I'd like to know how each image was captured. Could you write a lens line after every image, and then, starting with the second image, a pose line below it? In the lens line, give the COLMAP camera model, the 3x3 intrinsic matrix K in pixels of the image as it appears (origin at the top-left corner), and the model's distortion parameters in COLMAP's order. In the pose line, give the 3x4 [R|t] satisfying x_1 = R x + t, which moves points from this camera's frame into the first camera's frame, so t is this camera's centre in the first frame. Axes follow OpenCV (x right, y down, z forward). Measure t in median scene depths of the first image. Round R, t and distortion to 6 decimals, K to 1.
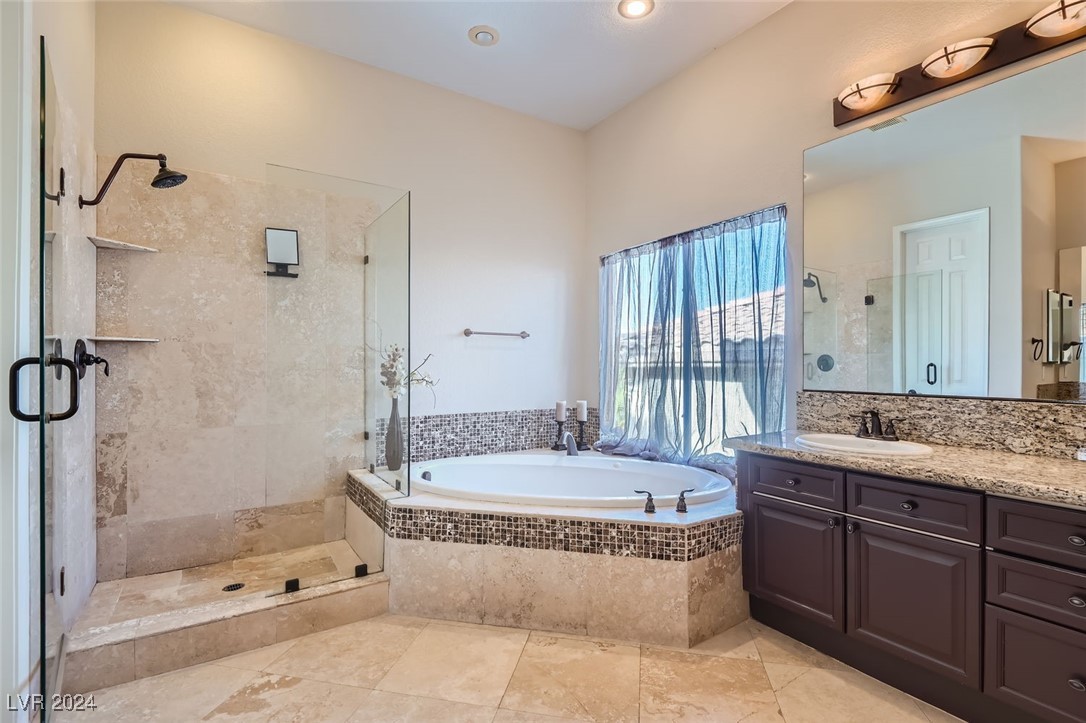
lens RADIAL K [[497.7, 0, 542.7], [0, 497.7, 362.5], [0, 0, 1]] dist [0.000263, -0.003291]
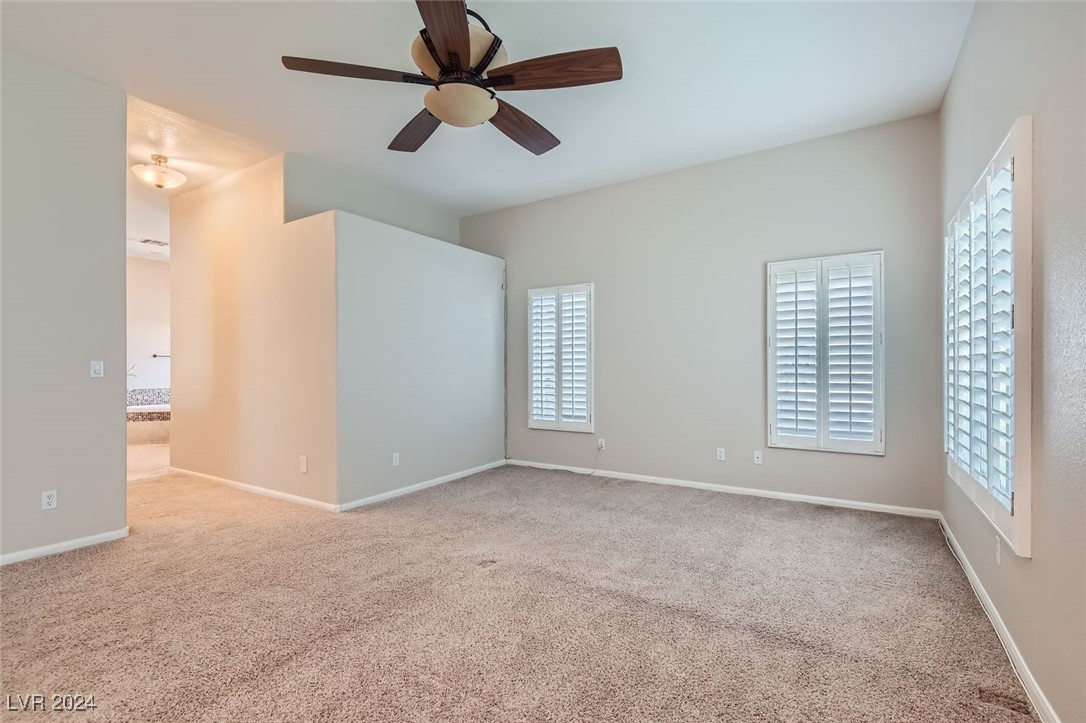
lens RADIAL K [[497.7, 0, 543.3], [0, 497.7, 364.9], [0, 0, 1]] dist [0.000263, -0.003291]
pose [[0.907767, -0.005470, 0.419439, 0.897039], [0.003842, 0.999981, 0.004727, -0.031199], [-0.419457, -0.002680, 0.907771, -3.261124]]
